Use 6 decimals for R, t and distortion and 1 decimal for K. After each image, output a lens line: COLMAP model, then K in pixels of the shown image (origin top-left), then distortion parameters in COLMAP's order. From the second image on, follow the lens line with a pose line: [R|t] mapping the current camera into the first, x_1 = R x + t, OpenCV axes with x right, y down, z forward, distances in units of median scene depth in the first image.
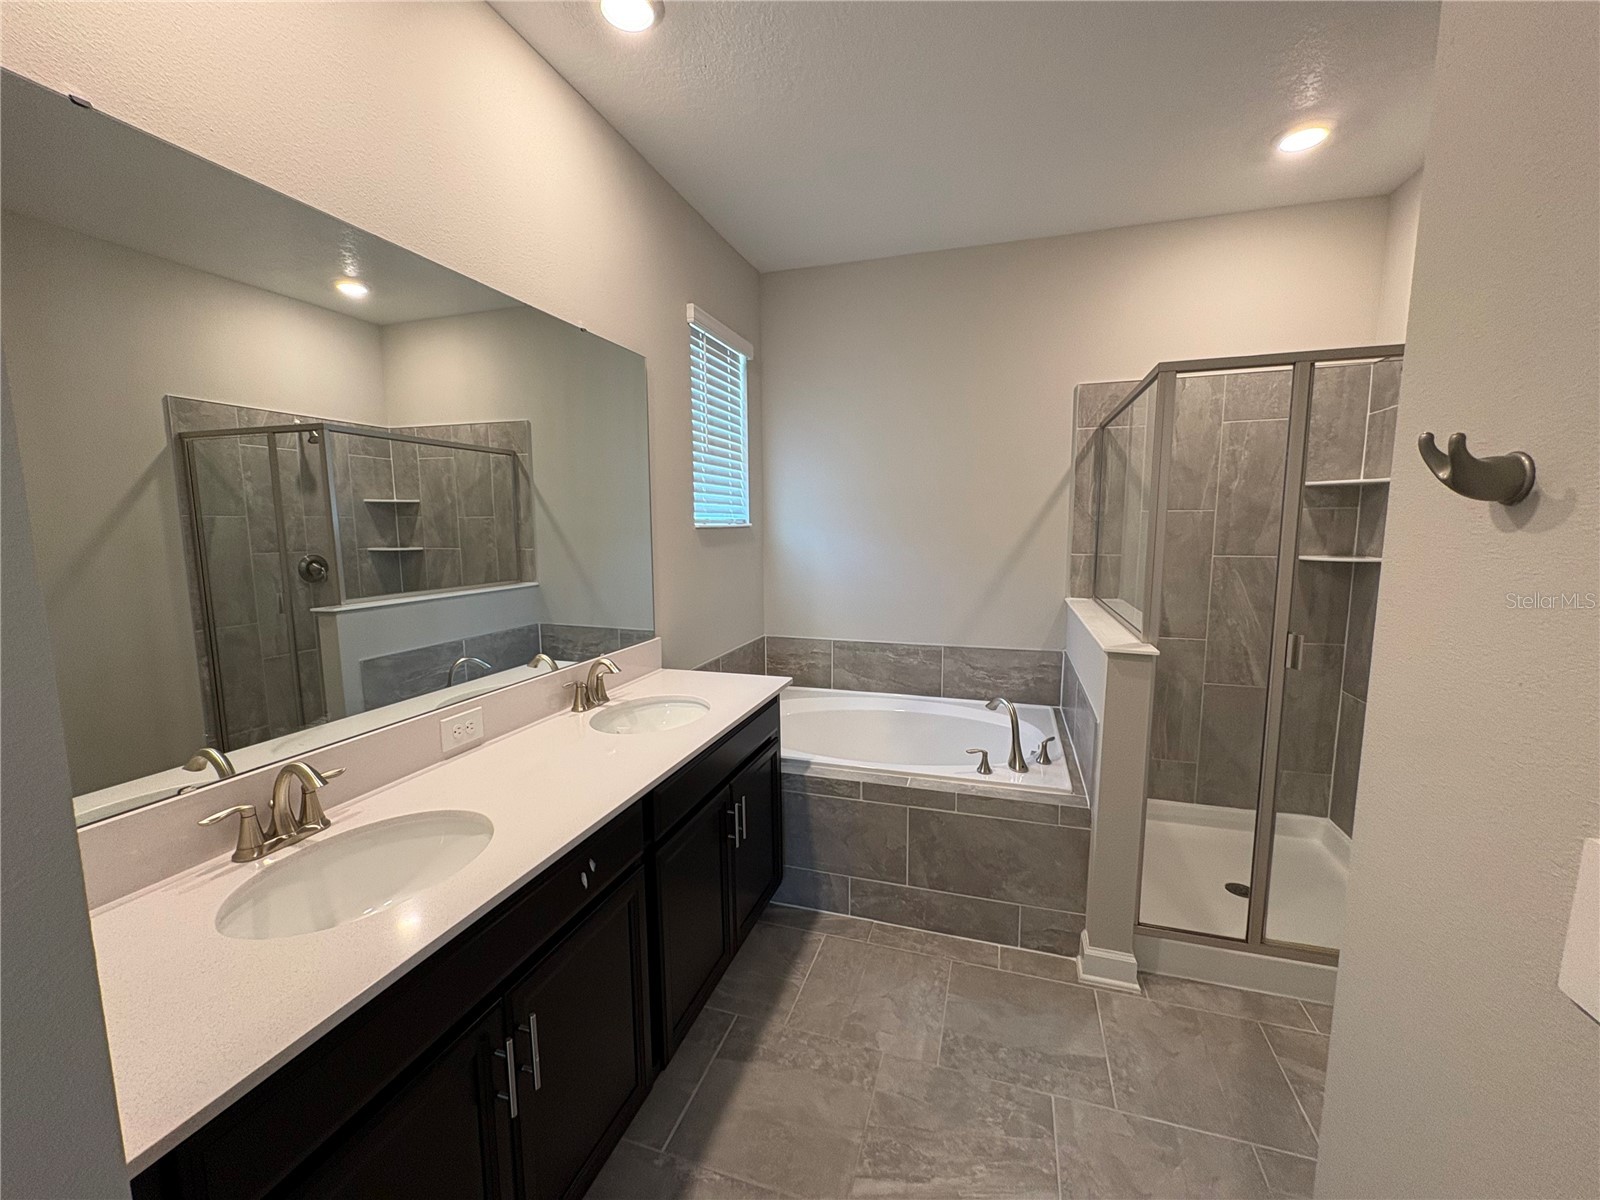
lens RADIAL K [[638.0, 0, 801.1], [0, 638.0, 599.4], [0, 0, 1]] dist [-0.000968, 0.000336]
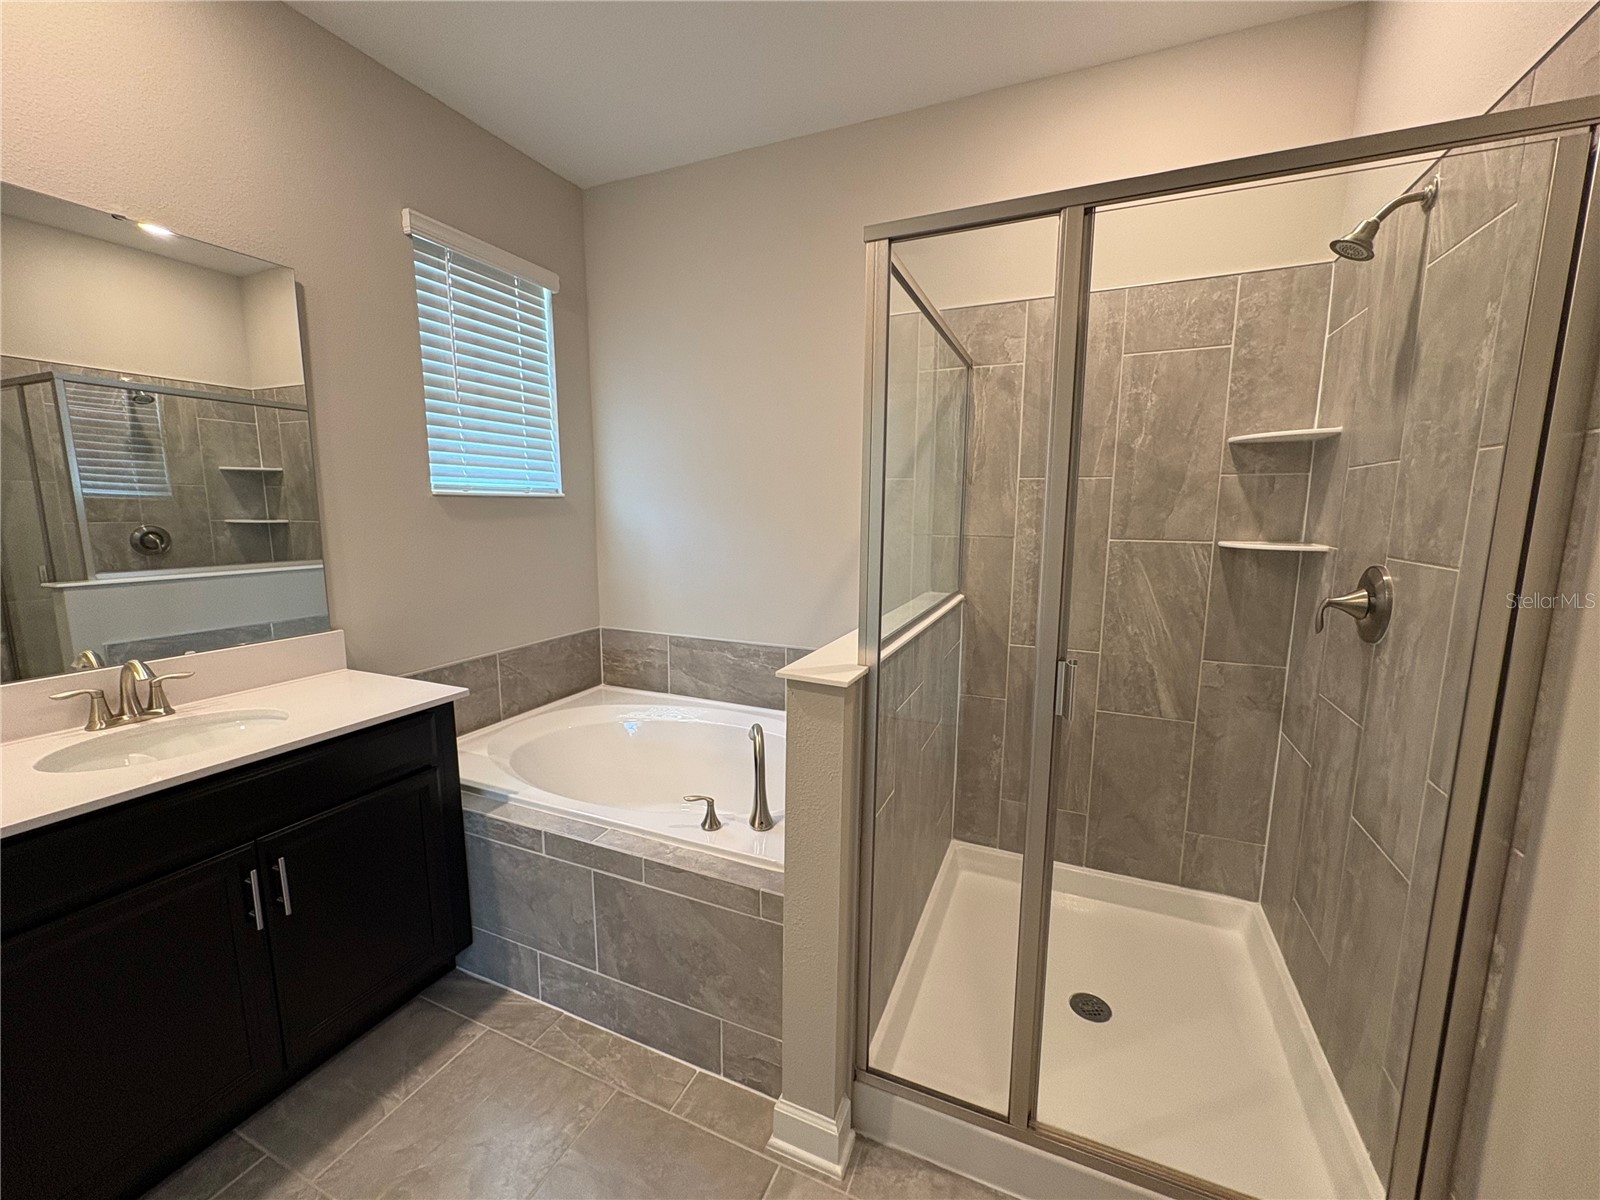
lens RADIAL K [[638.0, 0, 801.1], [0, 638.0, 599.4], [0, 0, 1]] dist [-0.000968, 0.000336]
pose [[0.994576, 0.025265, -0.100898, 0.432098], [-0.022757, 0.999405, 0.025927, -0.012221], [0.101493, -0.023490, 0.994559, 0.268413]]
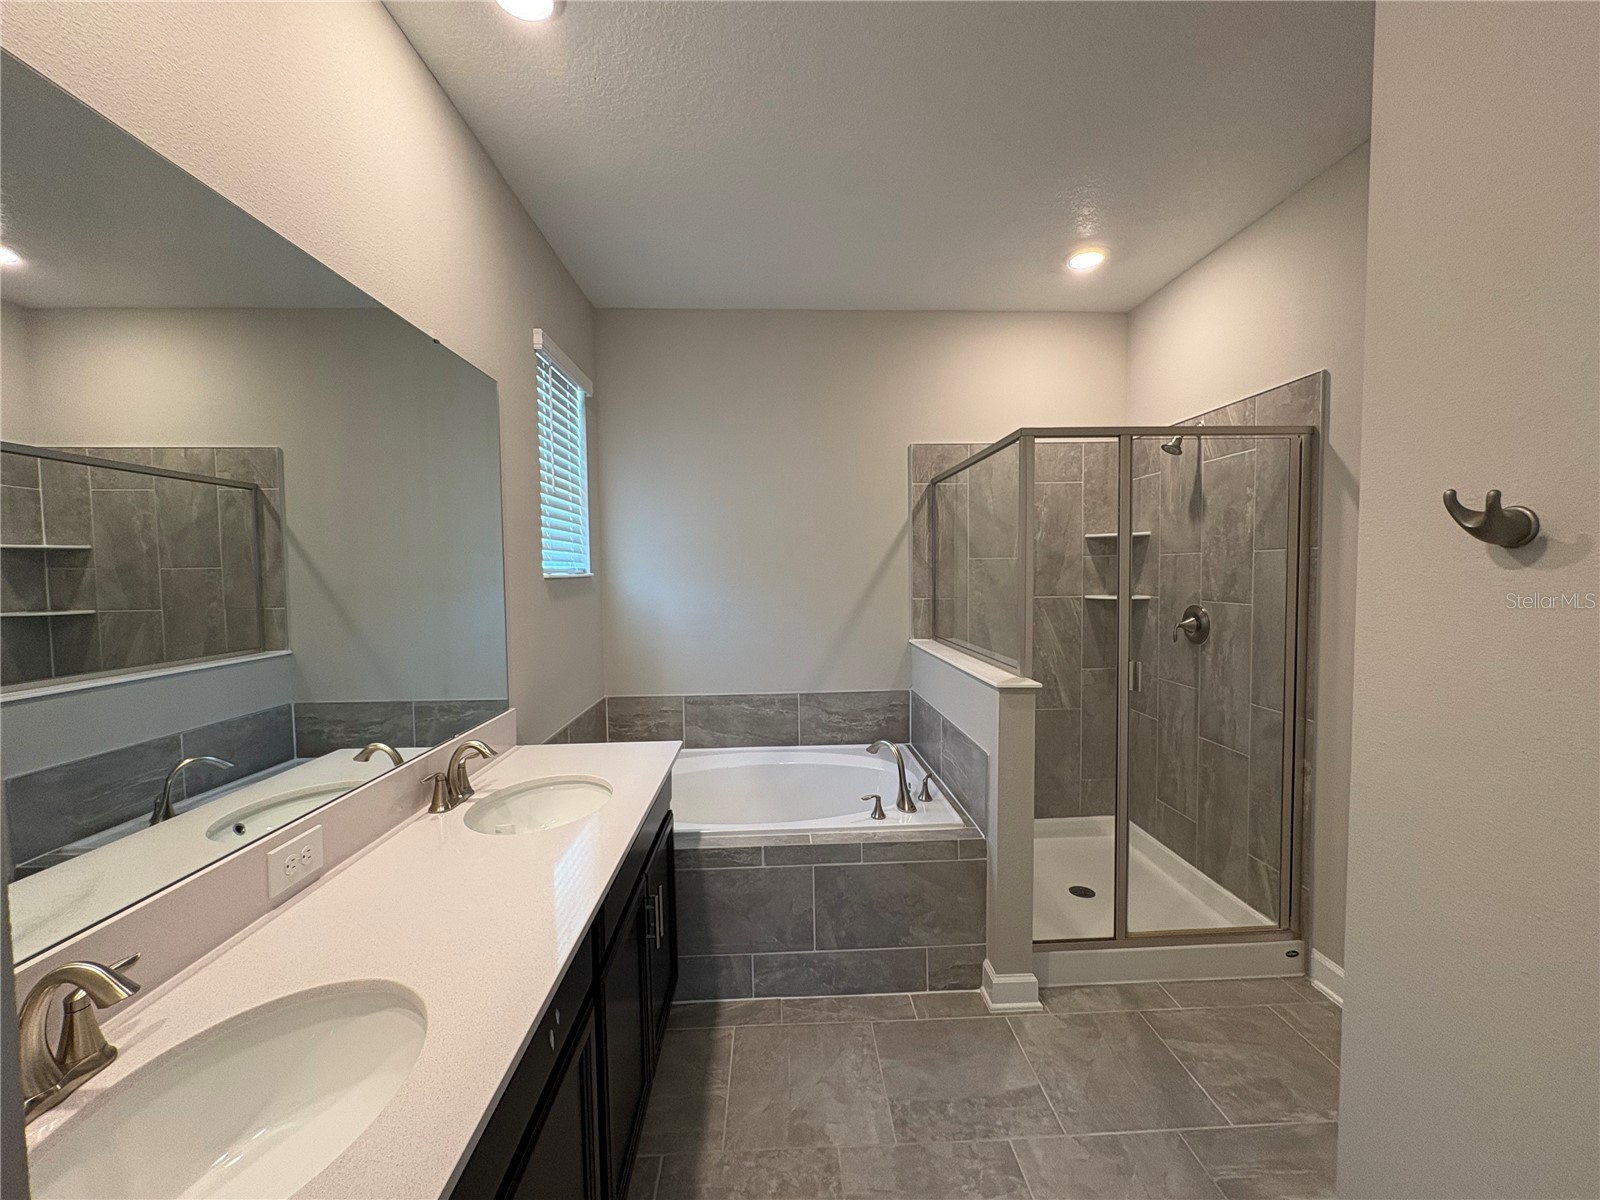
lens RADIAL K [[638.0, 0, 801.1], [0, 638.0, 599.4], [0, 0, 1]] dist [-0.000968, 0.000336]
pose [[0.938298, -0.023350, 0.345037, -0.154210], [0.049773, 0.996449, -0.067919, -0.007302], [-0.342226, 0.080901, 0.936128, 0.073087]]
